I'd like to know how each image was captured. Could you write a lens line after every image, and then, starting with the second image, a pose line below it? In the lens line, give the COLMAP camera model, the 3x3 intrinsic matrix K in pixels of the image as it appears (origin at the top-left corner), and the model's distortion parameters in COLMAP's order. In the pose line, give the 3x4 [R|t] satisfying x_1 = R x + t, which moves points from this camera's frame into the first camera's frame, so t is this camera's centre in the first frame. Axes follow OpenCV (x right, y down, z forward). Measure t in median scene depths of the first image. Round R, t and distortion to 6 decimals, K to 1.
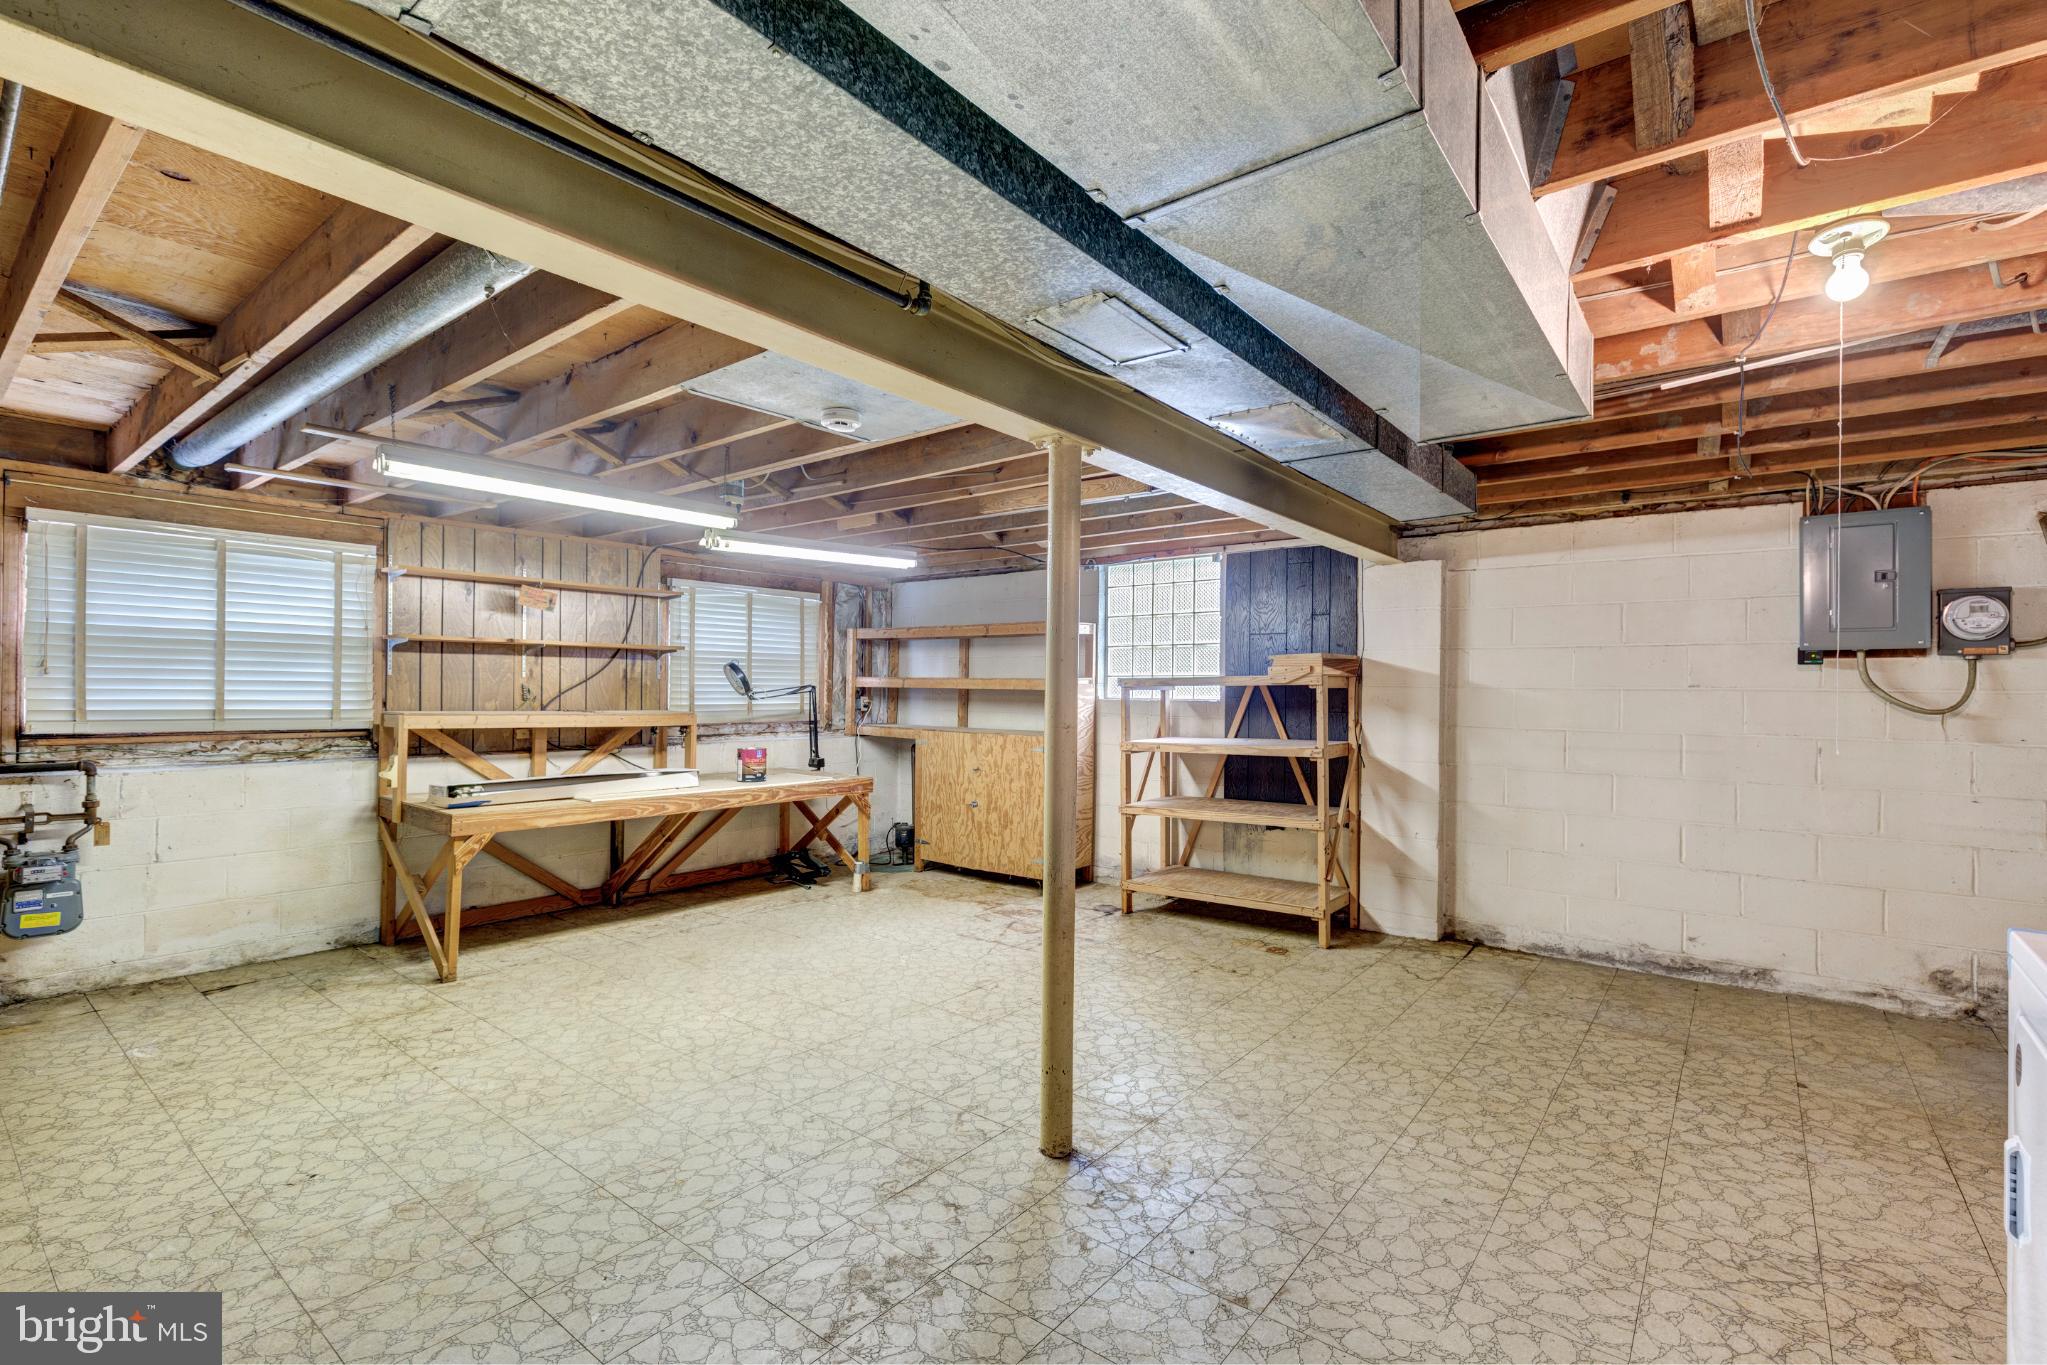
lens RADIAL K [[952.4, 0, 1023.5], [0, 952.4, 682.5], [0, 0, 1]] dist [0.004417, 0.000456]
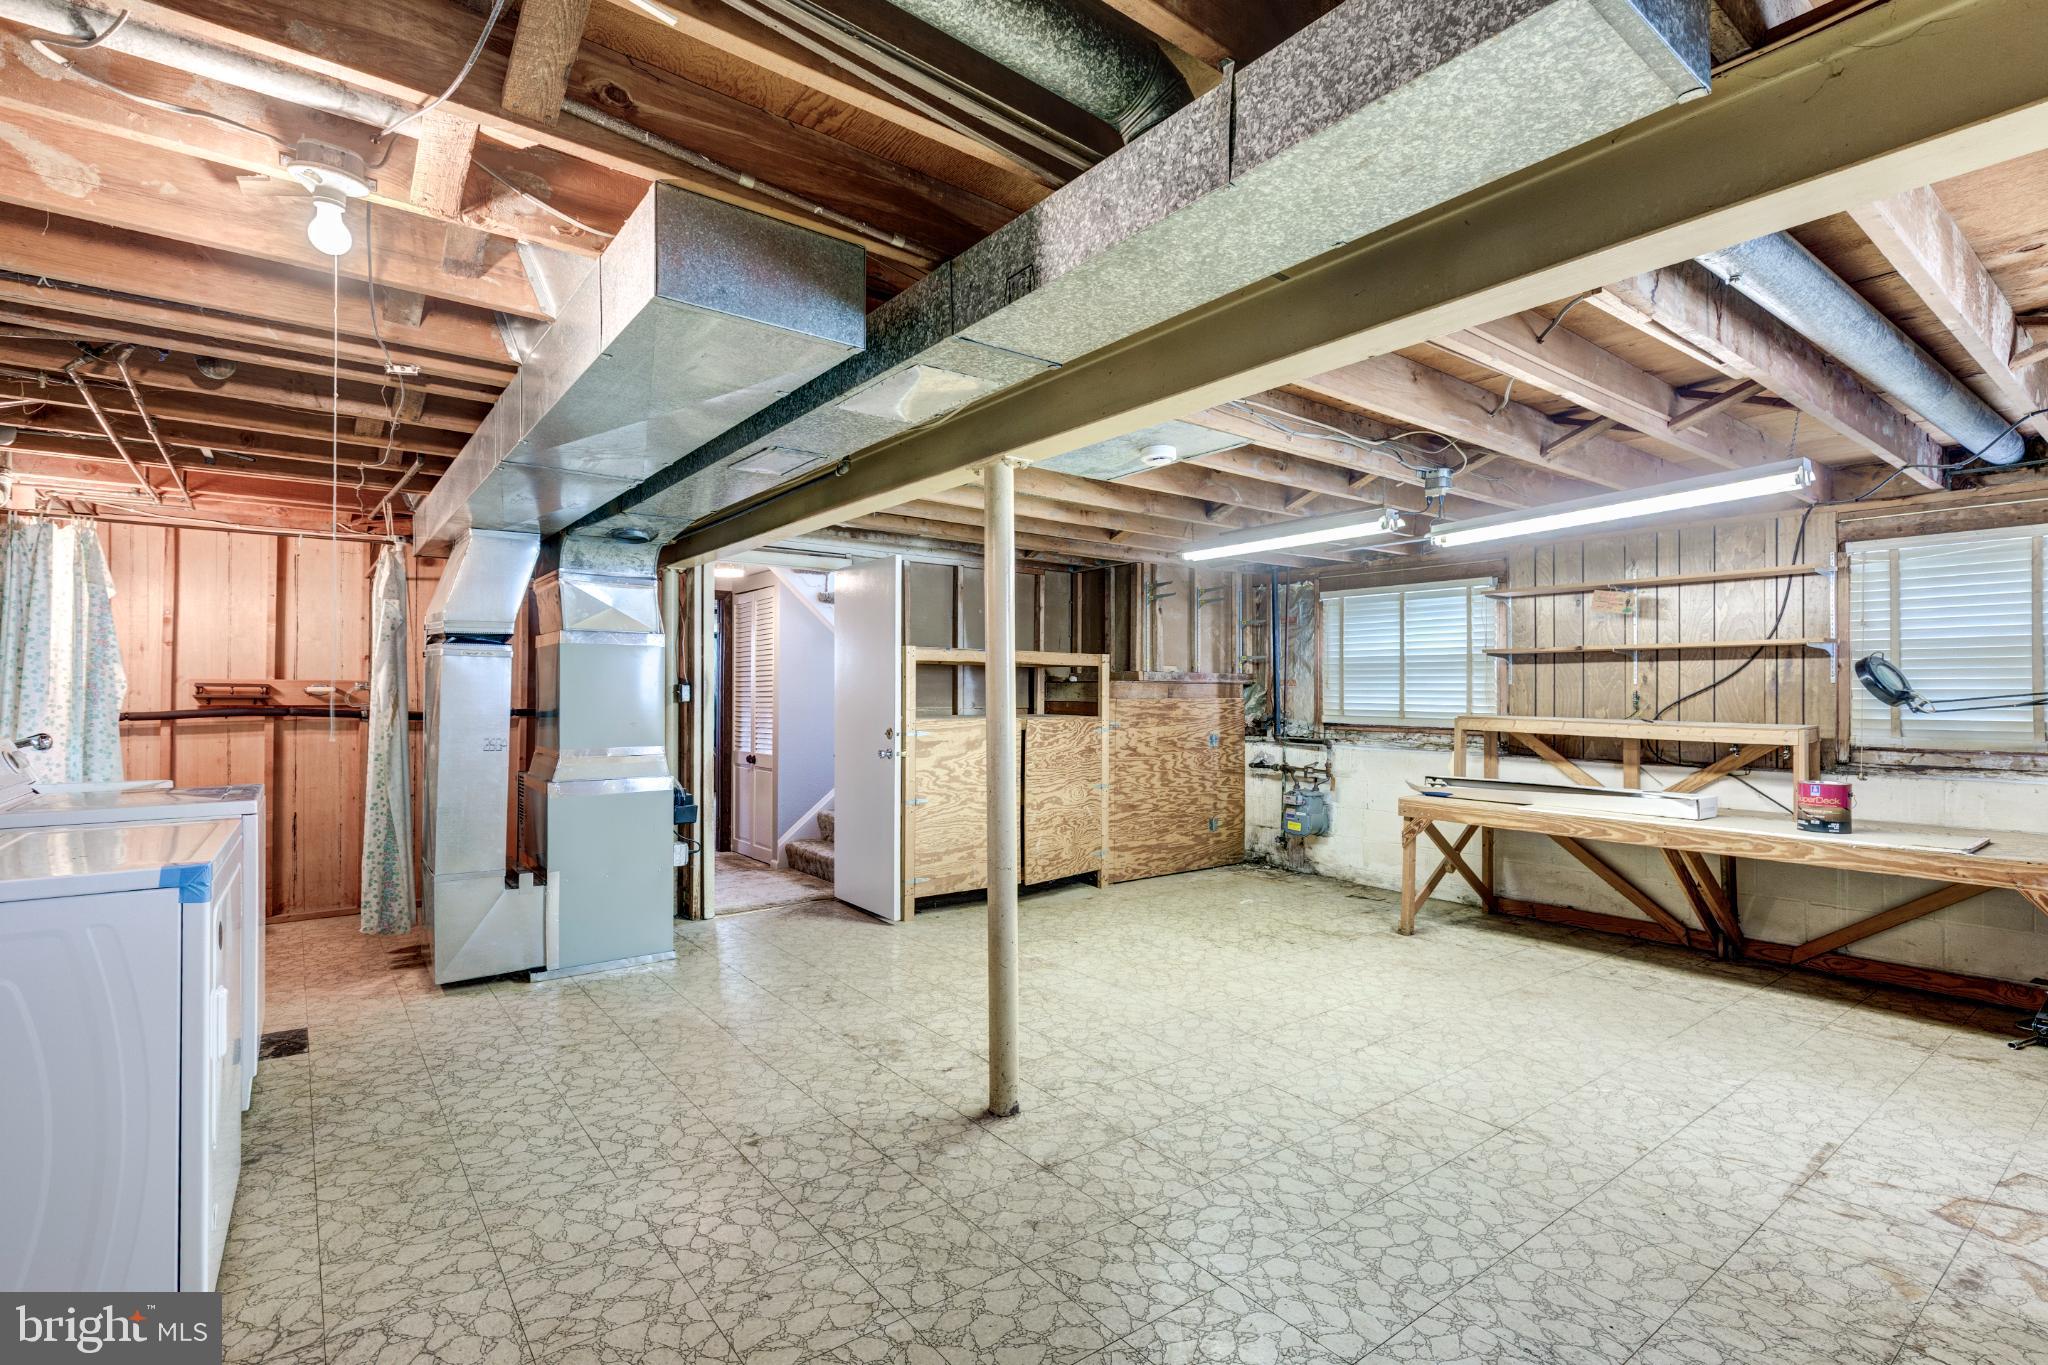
lens RADIAL K [[937.5, 0, 1015.5], [0, 937.5, 699.8], [0, 0, 1]] dist [0.007849, -0.000909]
pose [[-0.257383, -0.001780, -0.966308, 0.811023], [0.000706, 0.999998, -0.002030, 0.017243], [0.966309, -0.001205, -0.257382, 0.976879]]
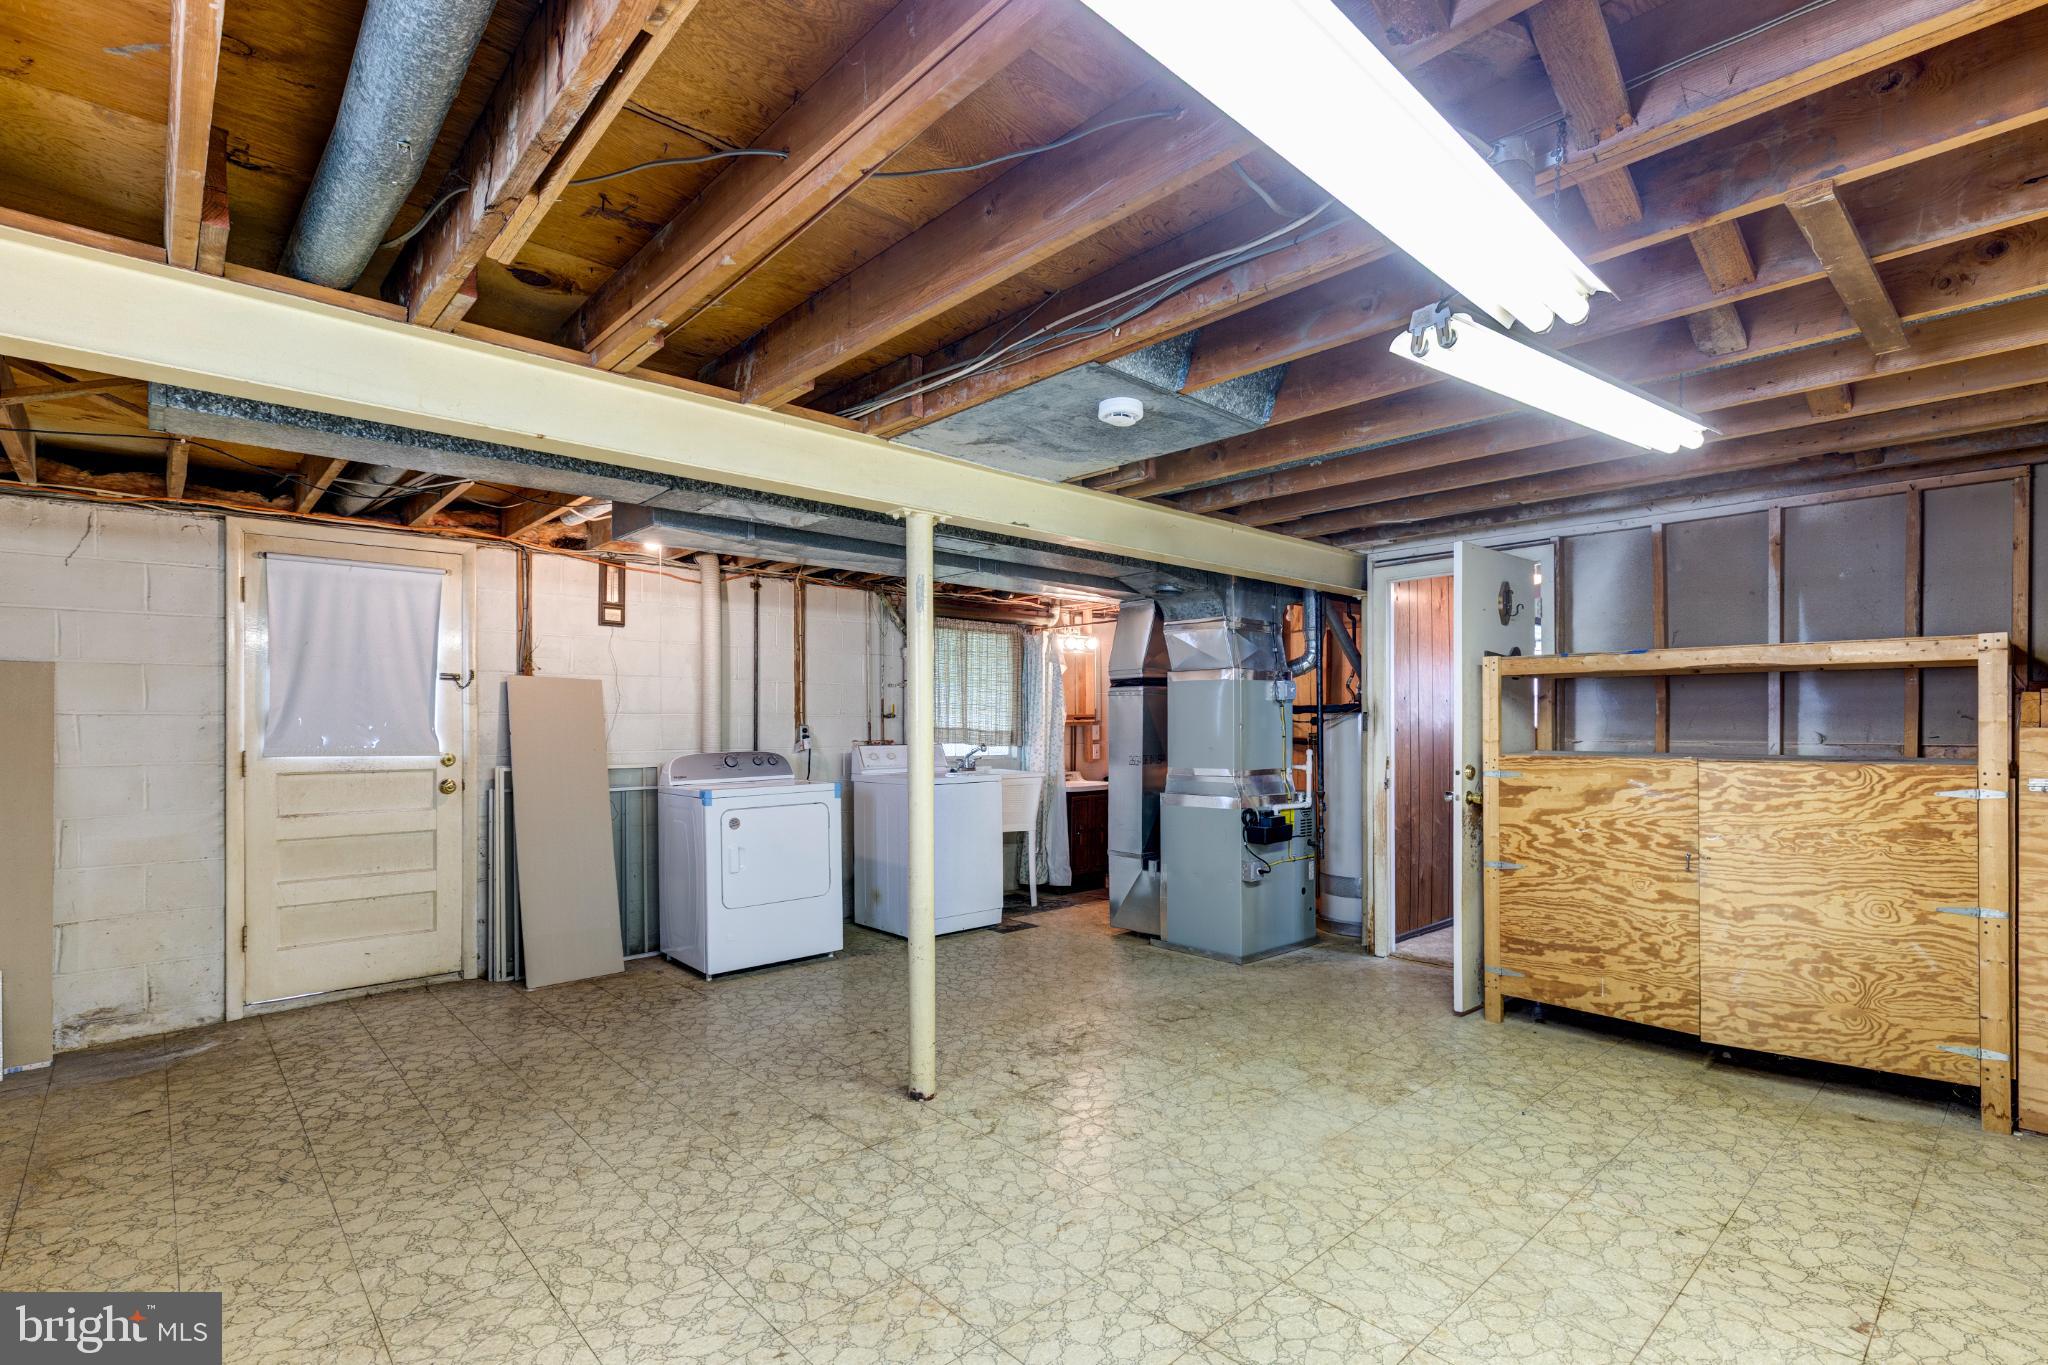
lens RADIAL K [[947.0, 0, 1024.0], [0, 947.0, 728.3], [0, 0, 1]] dist [0.005056, -0.000292]
pose [[-0.987856, -0.006104, 0.155255, -0.210366], [-0.006374, 0.999979, -0.001242, 0.018844], [-0.155244, -0.002216, -0.987874, 1.643959]]
